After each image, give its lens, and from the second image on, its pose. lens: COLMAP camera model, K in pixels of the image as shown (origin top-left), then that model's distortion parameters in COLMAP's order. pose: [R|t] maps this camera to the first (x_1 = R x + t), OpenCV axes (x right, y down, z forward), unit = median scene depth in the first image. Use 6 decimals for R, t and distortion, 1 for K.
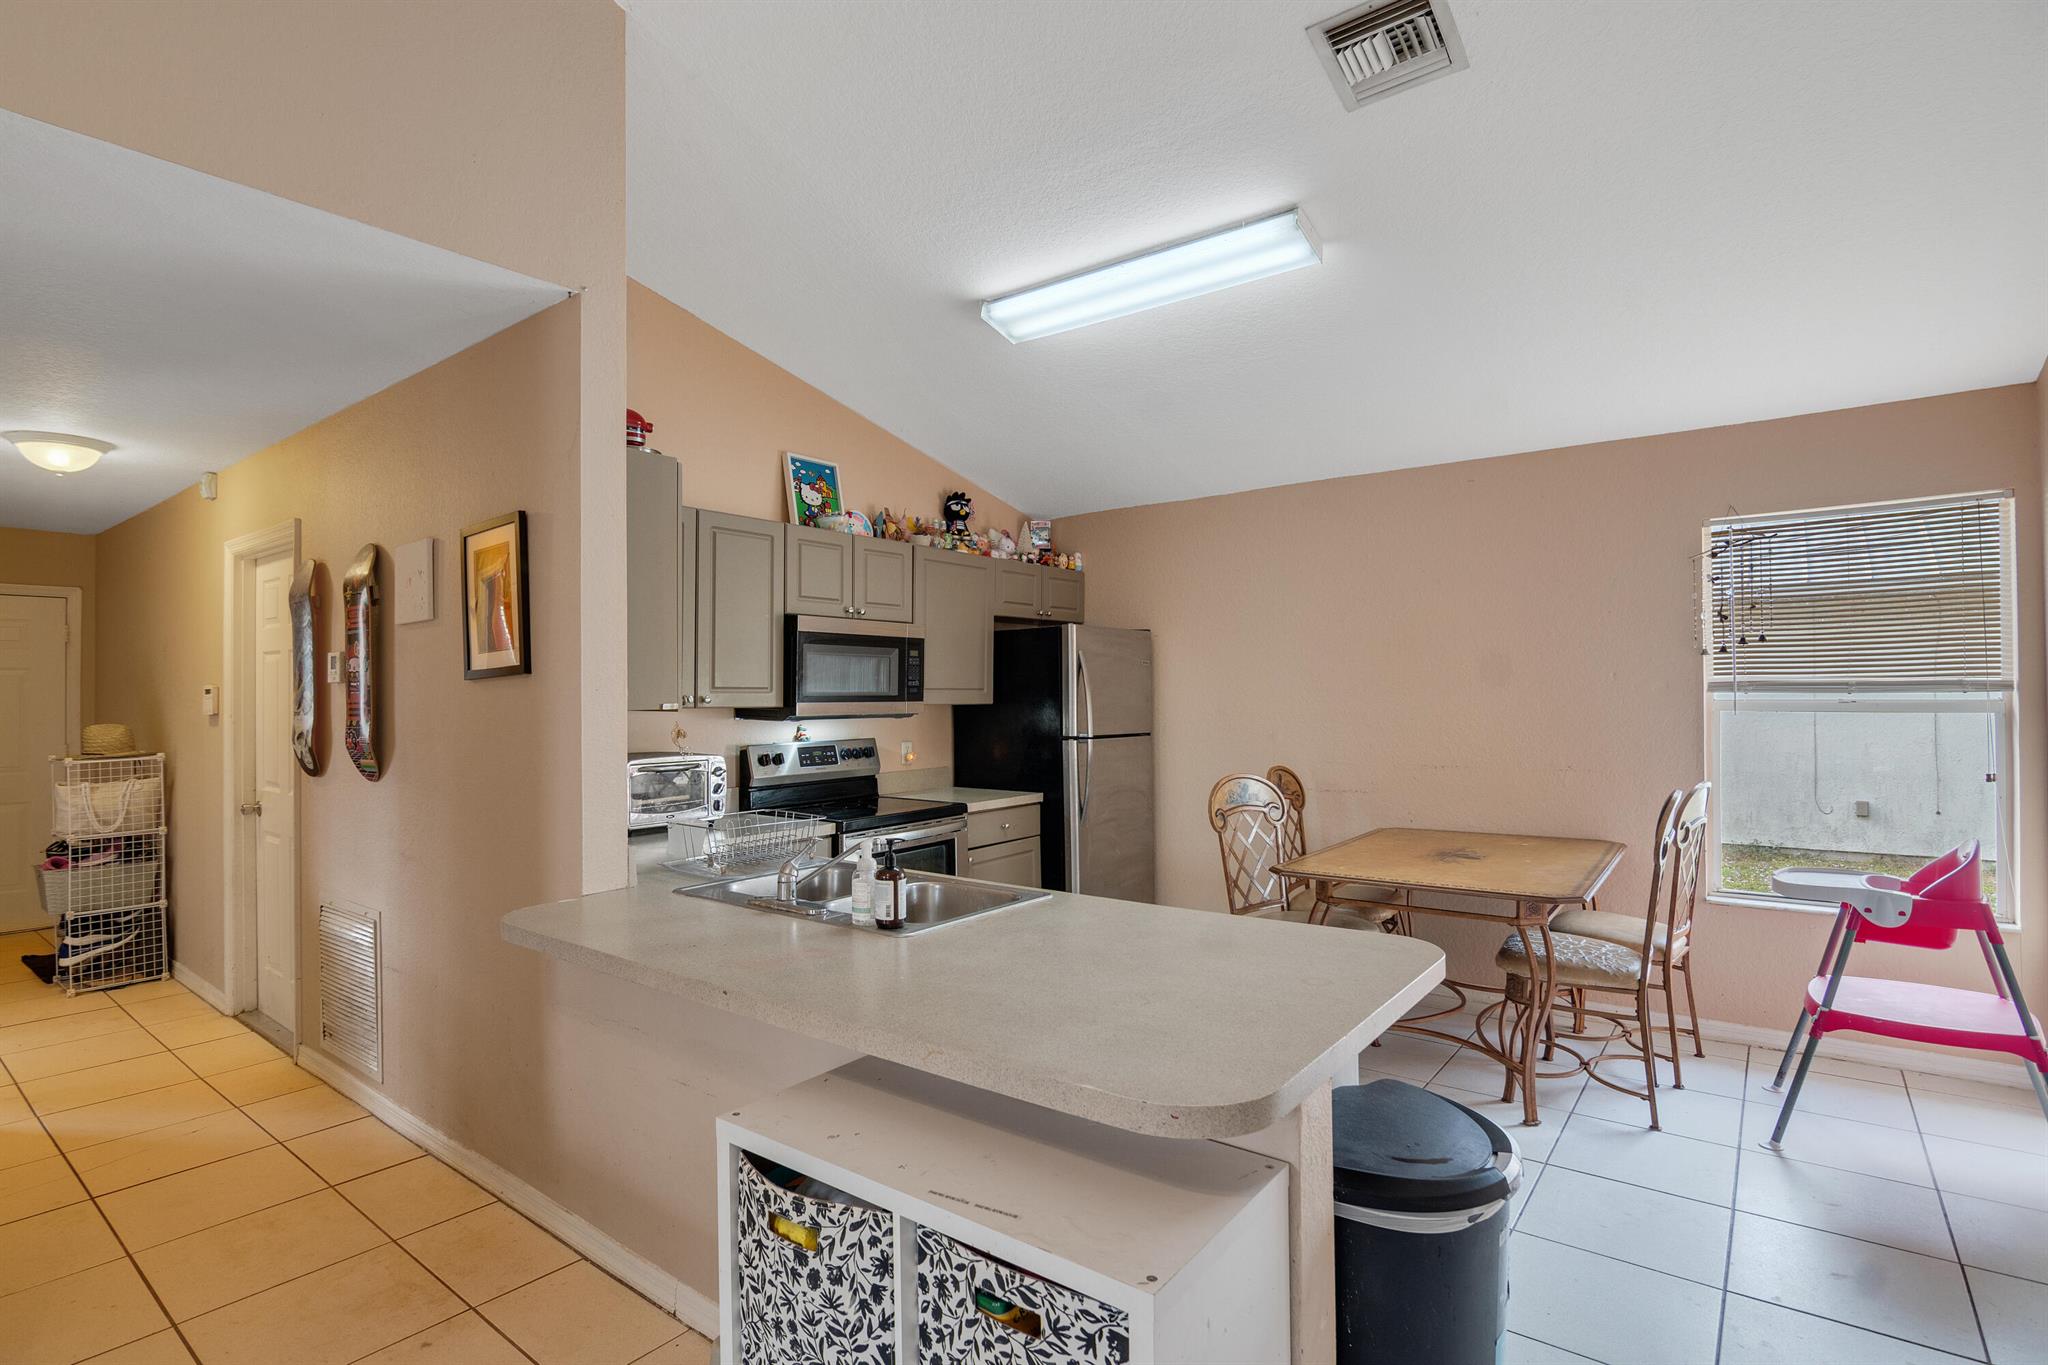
lens RADIAL K [[994.8, 0, 1001.6], [0, 994.8, 679.9], [0, 0, 1]] dist [-0.022244, -0.000301]
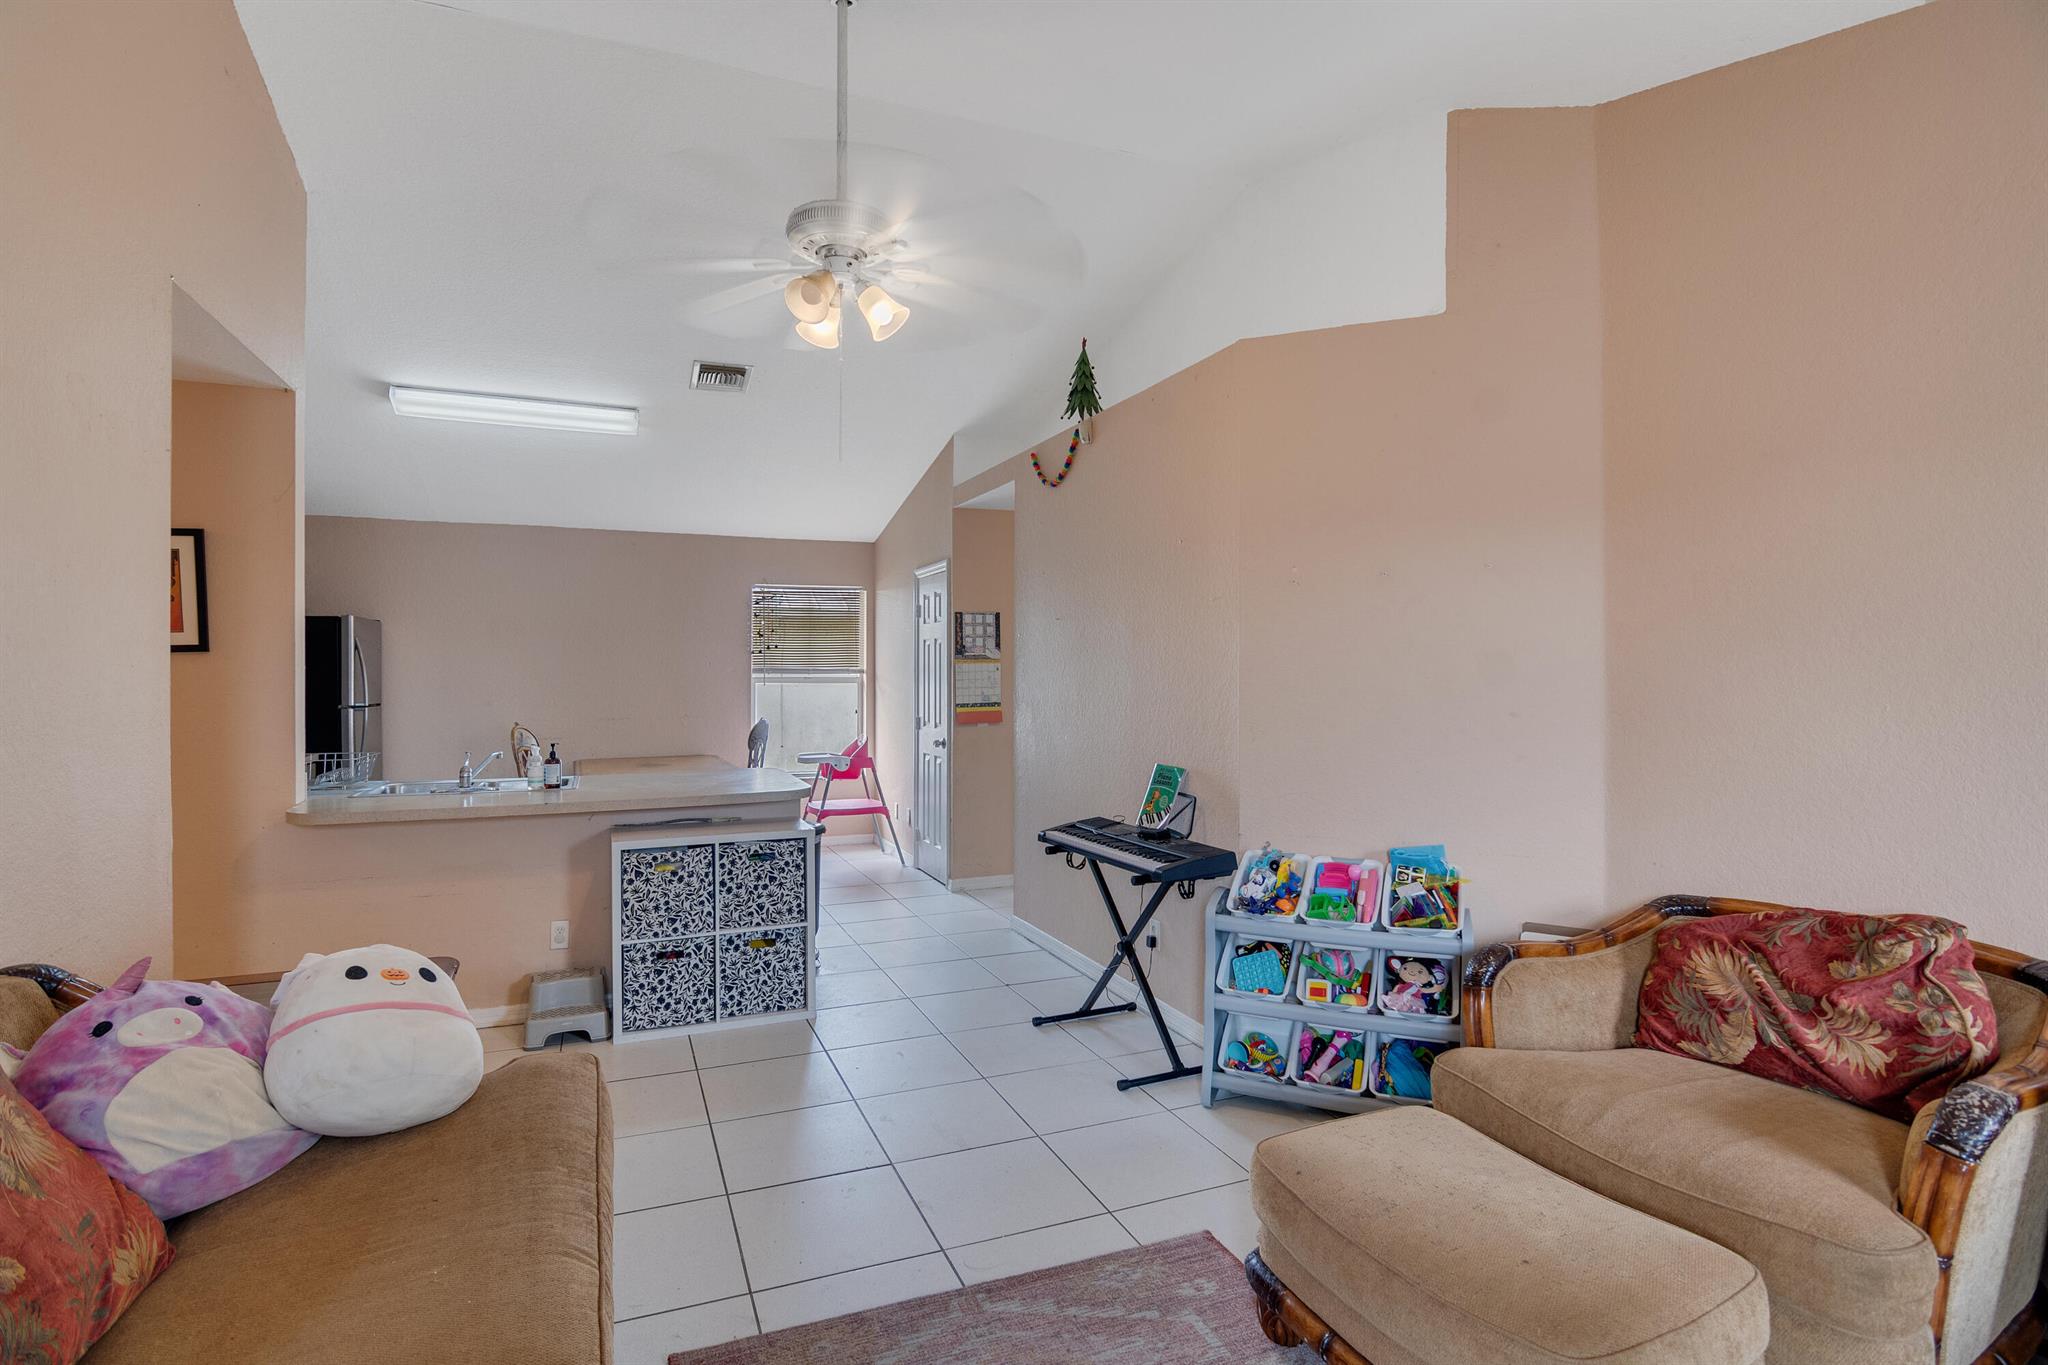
lens RADIAL K [[992.7, 0, 995.5], [0, 992.7, 675.8], [0, 0, 1]] dist [-0.024952, -0.000081]
pose [[0.498220, 0.005399, 0.867034, -0.794795], [-0.015298, 0.999880, 0.002565, 0.005270], [-0.866916, -0.014541, 0.498243, -0.420882]]
